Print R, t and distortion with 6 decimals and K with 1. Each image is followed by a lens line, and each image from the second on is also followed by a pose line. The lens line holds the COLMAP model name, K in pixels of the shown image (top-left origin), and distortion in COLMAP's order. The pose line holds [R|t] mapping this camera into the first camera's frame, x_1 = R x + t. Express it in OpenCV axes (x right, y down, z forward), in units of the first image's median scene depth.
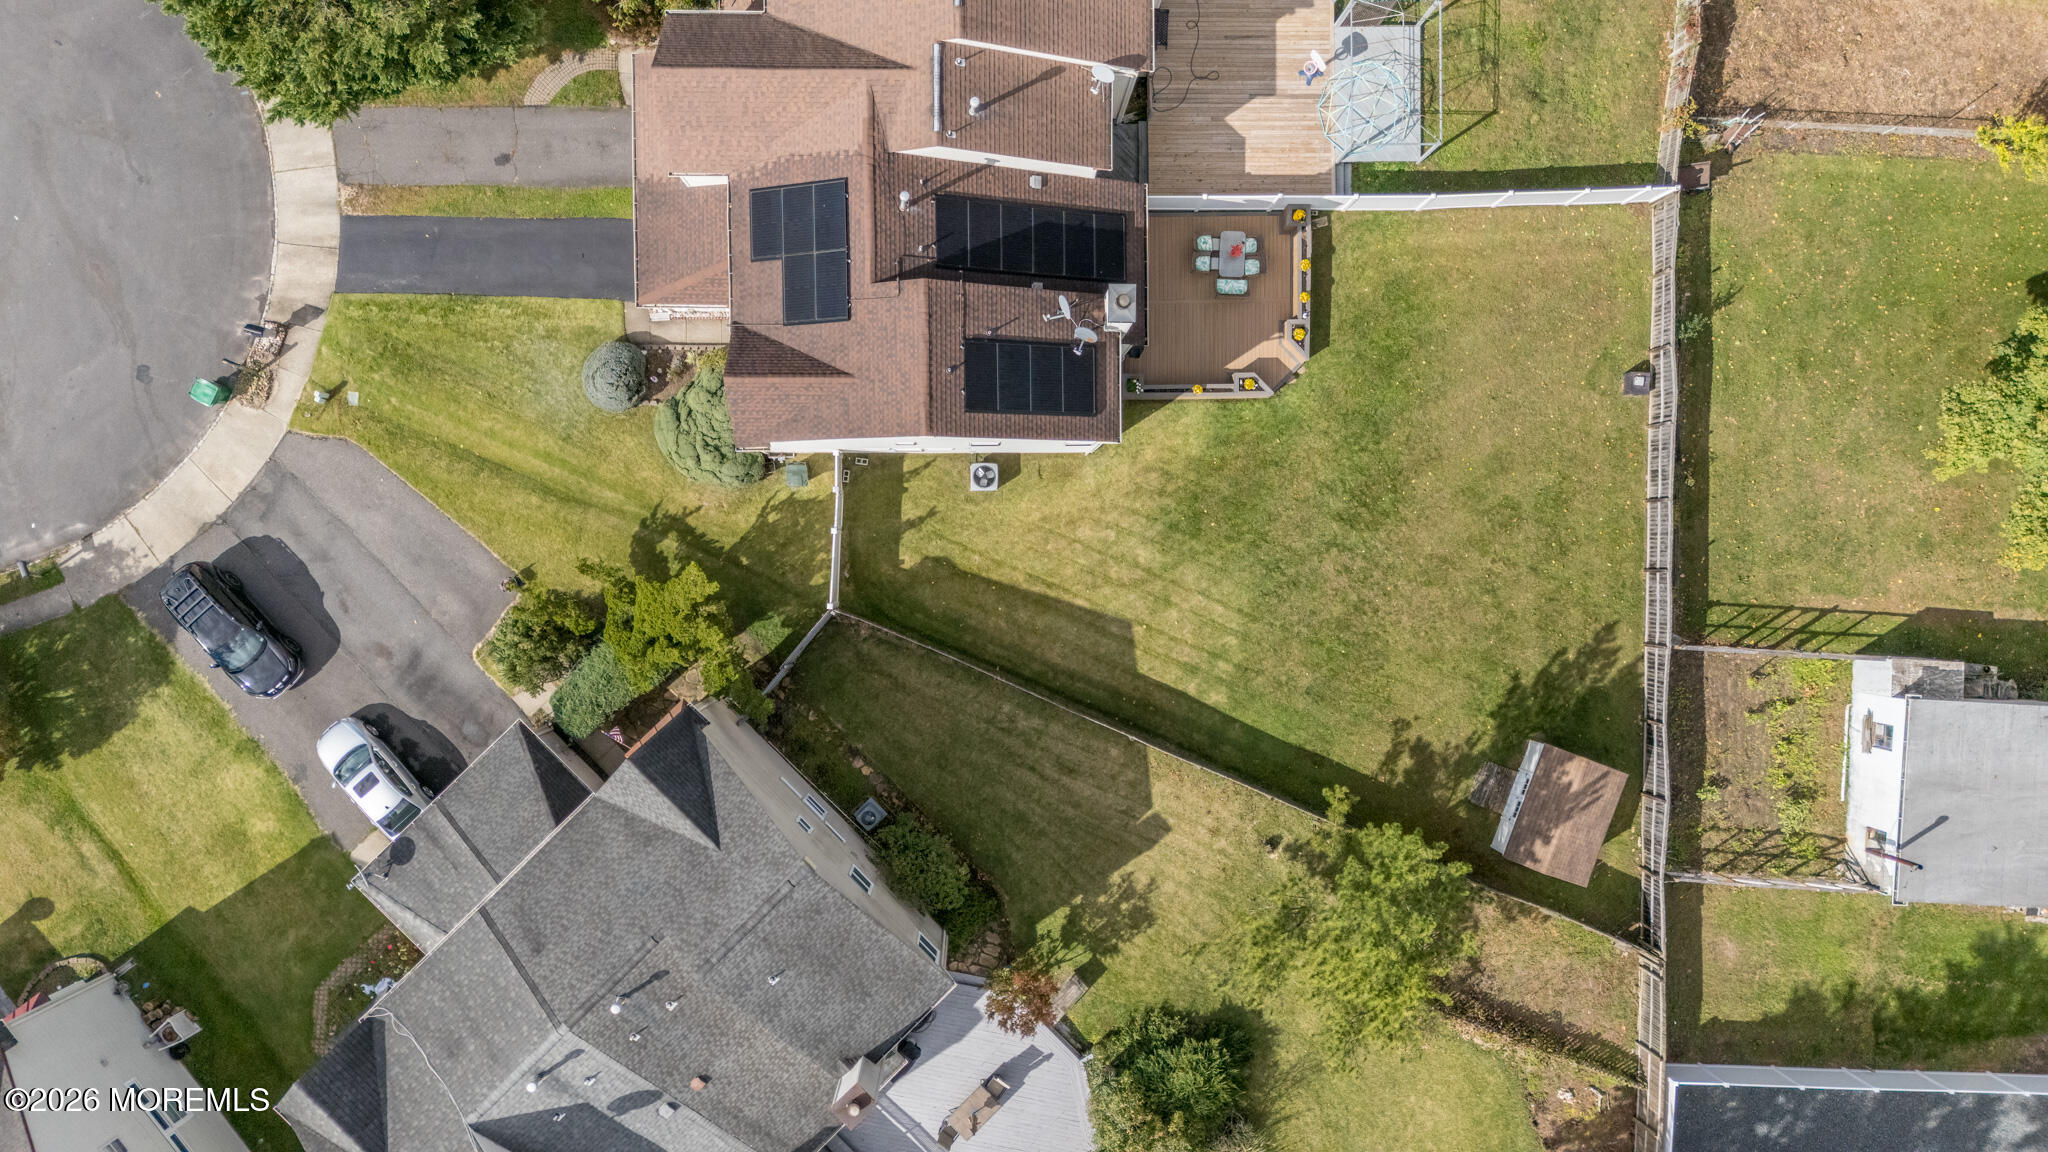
lens RADIAL K [[1498.7, 0, 1022.2], [0, 1498.7, 589.0], [0, 0, 1]] dist [0.084086, -0.091983]
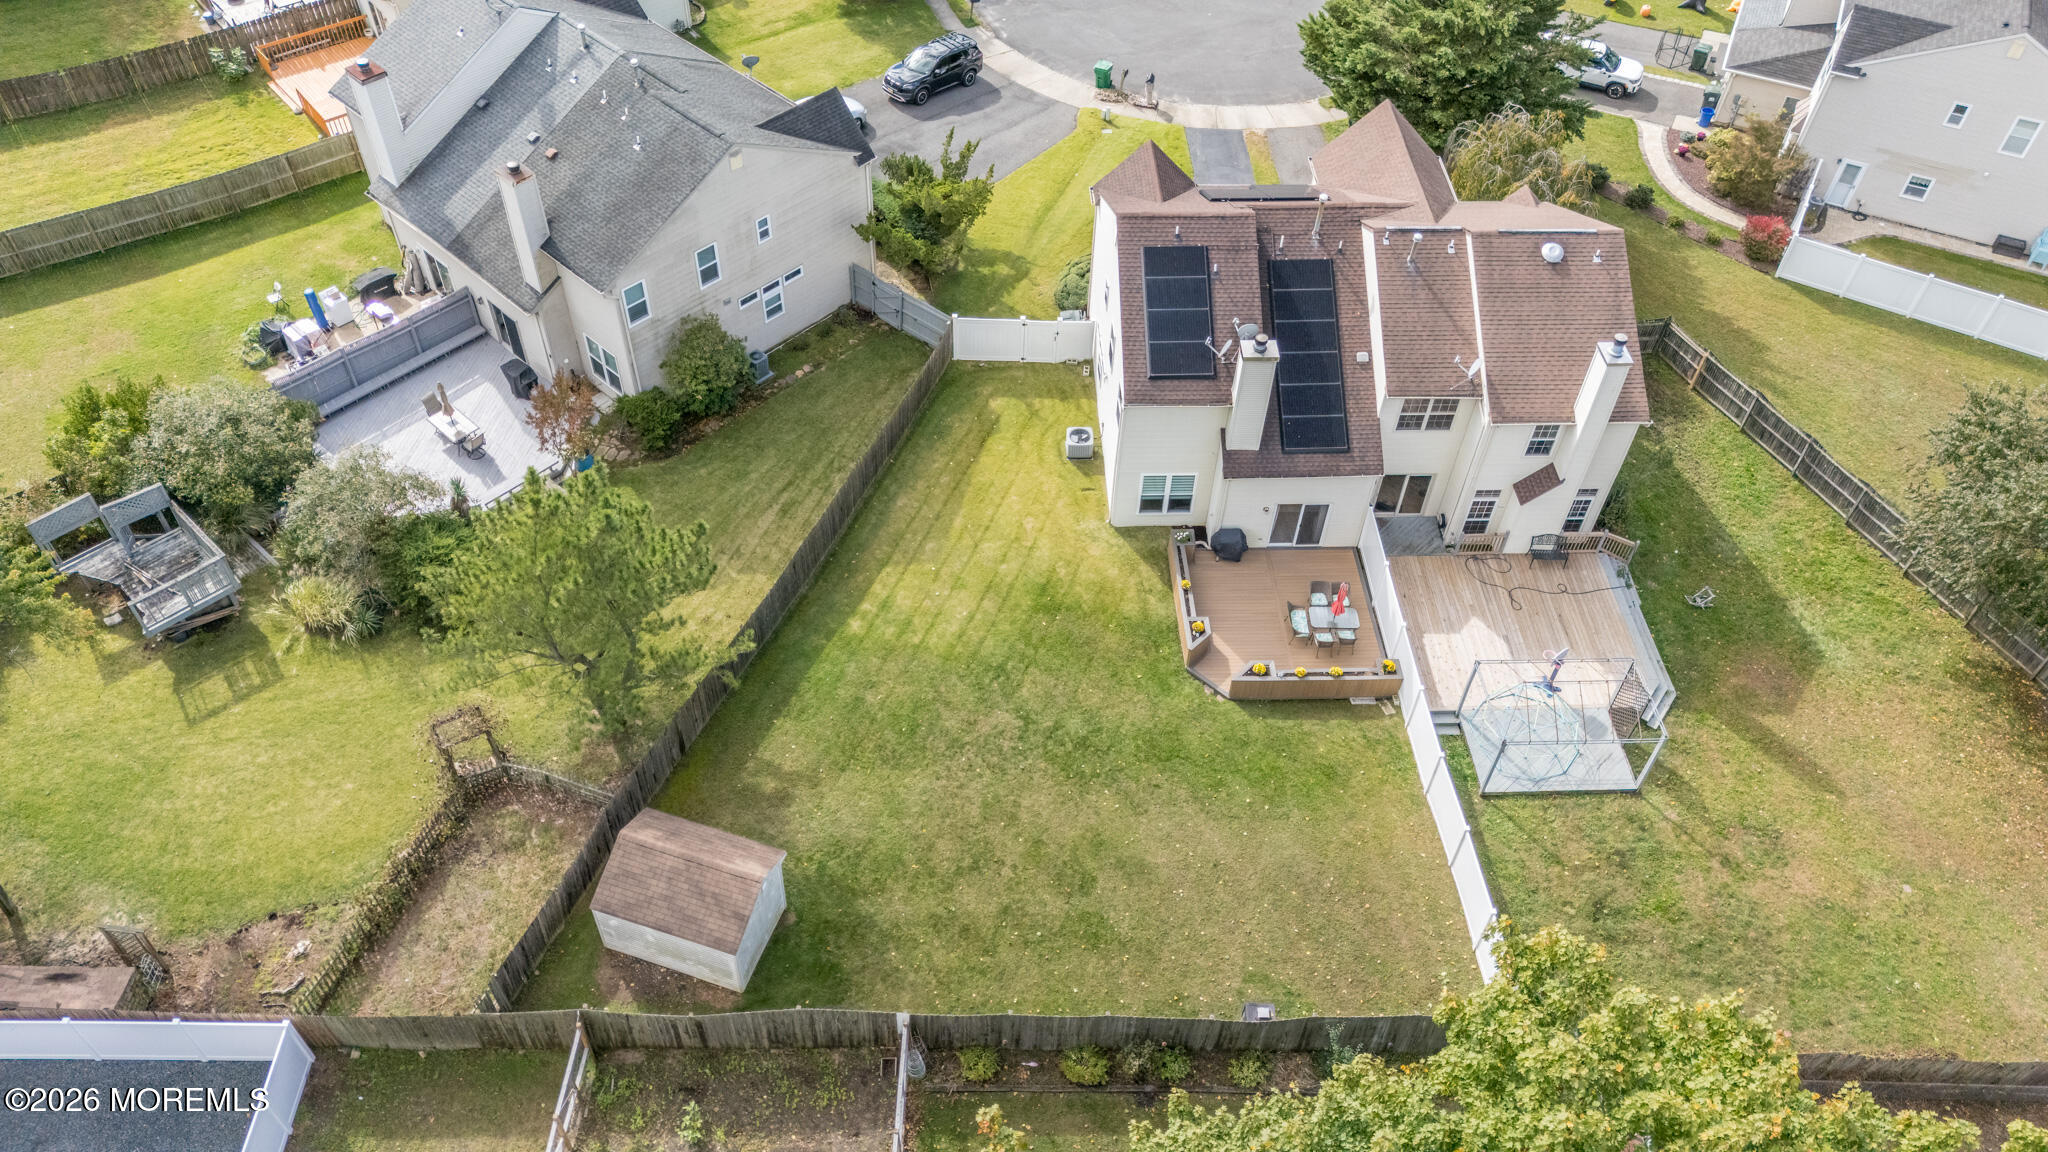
lens RADIAL K [[1498.9, 0, 1006.1], [0, 1498.9, 576.1], [0, 0, 1]] dist [0.110493, -0.200494]
pose [[0.032721, 0.726589, -0.686293, 0.746452], [-0.998102, -0.012091, -0.060388, 0.036728], [-0.052176, 0.686966, 0.724814, 0.312972]]
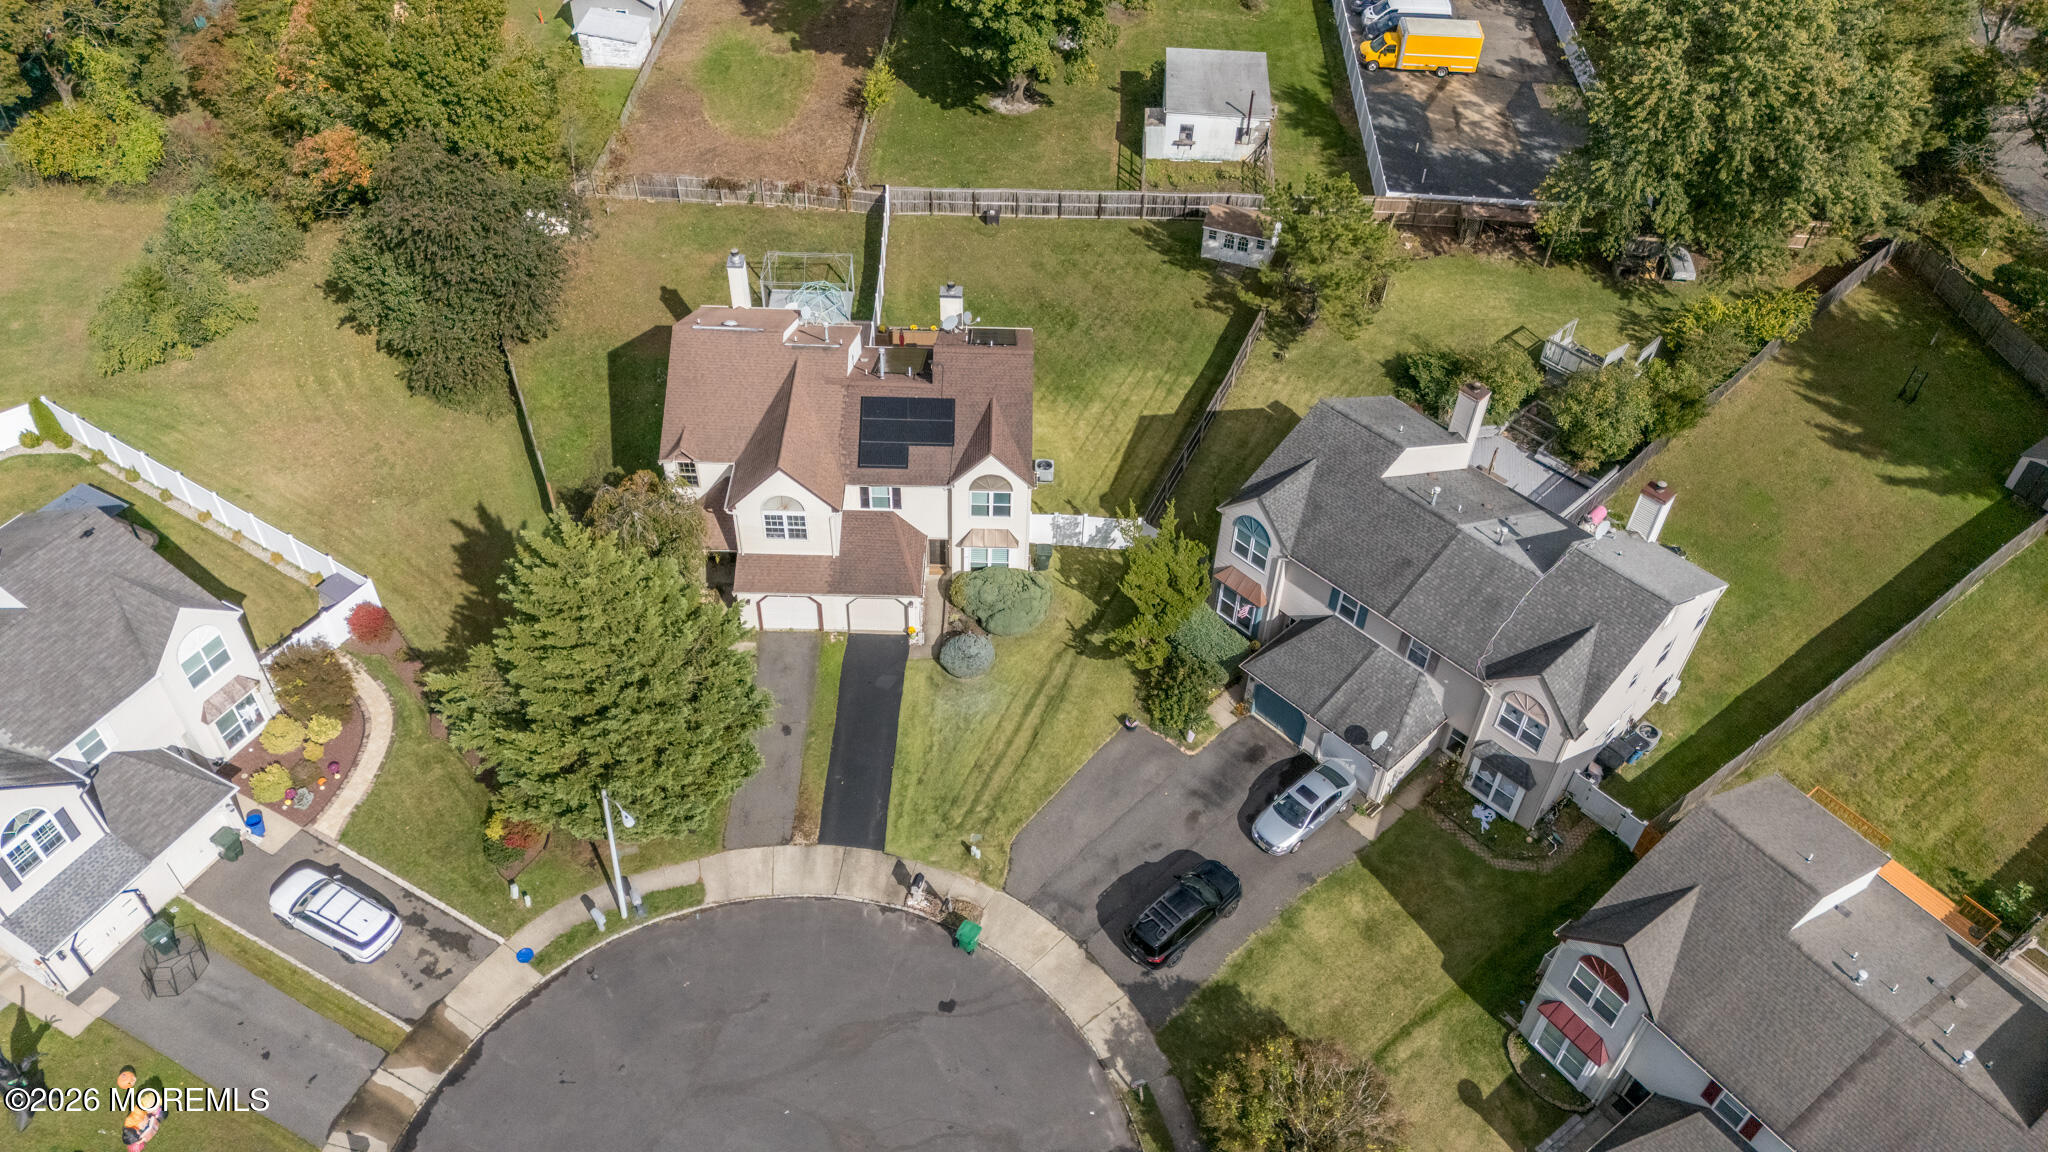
lens RADIAL K [[1509.6, 0, 1024.0], [0, 1509.6, 576.0], [0, 0, 1]] dist [0.092286, -0.117971]
pose [[0.011103, -0.717720, 0.696243, -1.101312], [0.999899, 0.014181, -0.001326, -0.090597], [-0.008921, 0.696187, 0.717805, 0.031569]]
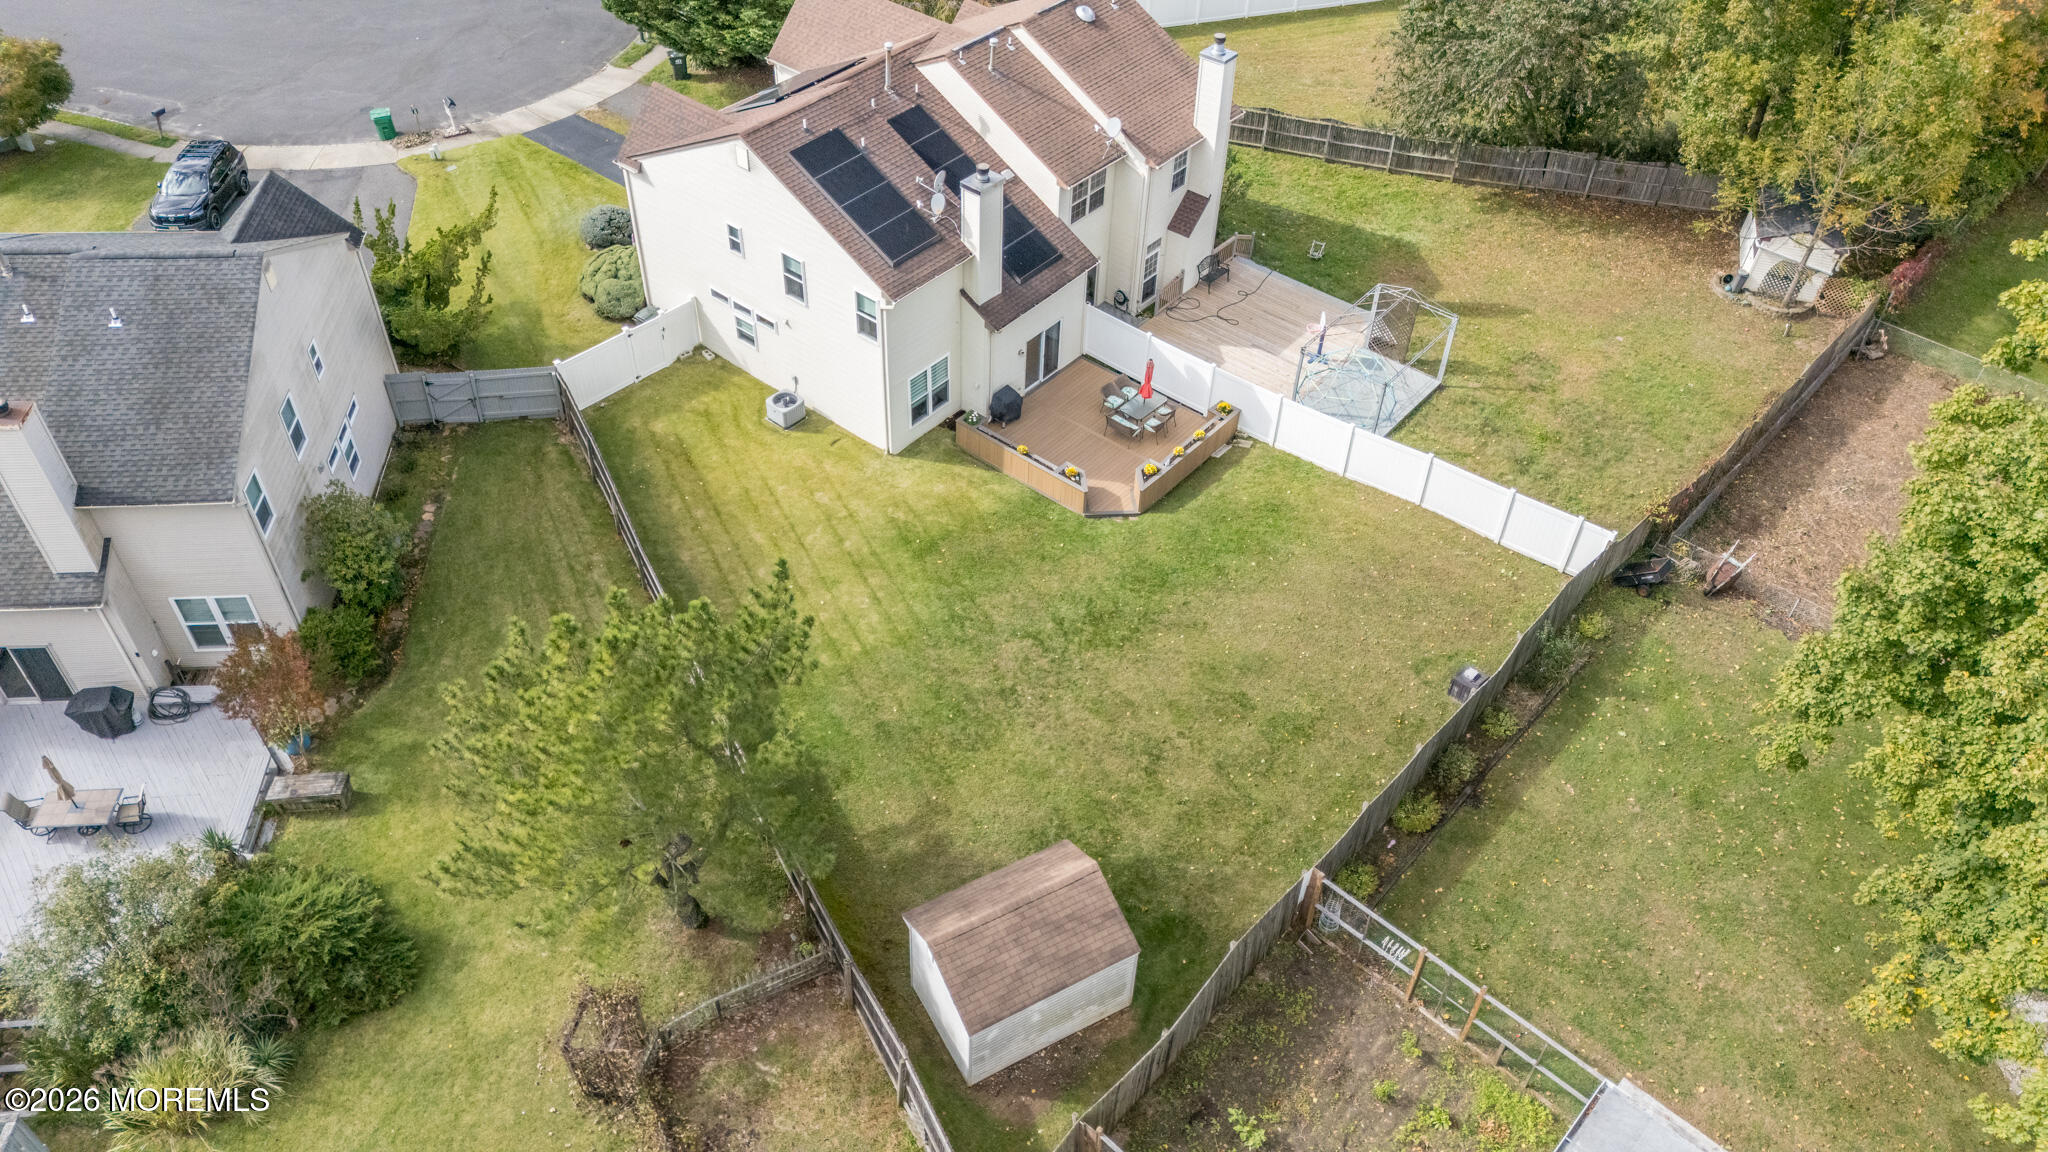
lens RADIAL K [[1498.7, 0, 1022.2], [0, 1498.7, 589.0], [0, 0, 1]] dist [0.084086, -0.091983]
pose [[0.765681, 0.445615, -0.463853, 0.559198], [-0.642697, 0.500924, -0.579669, 0.419691], [-0.025954, 0.741959, 0.669943, 0.457237]]
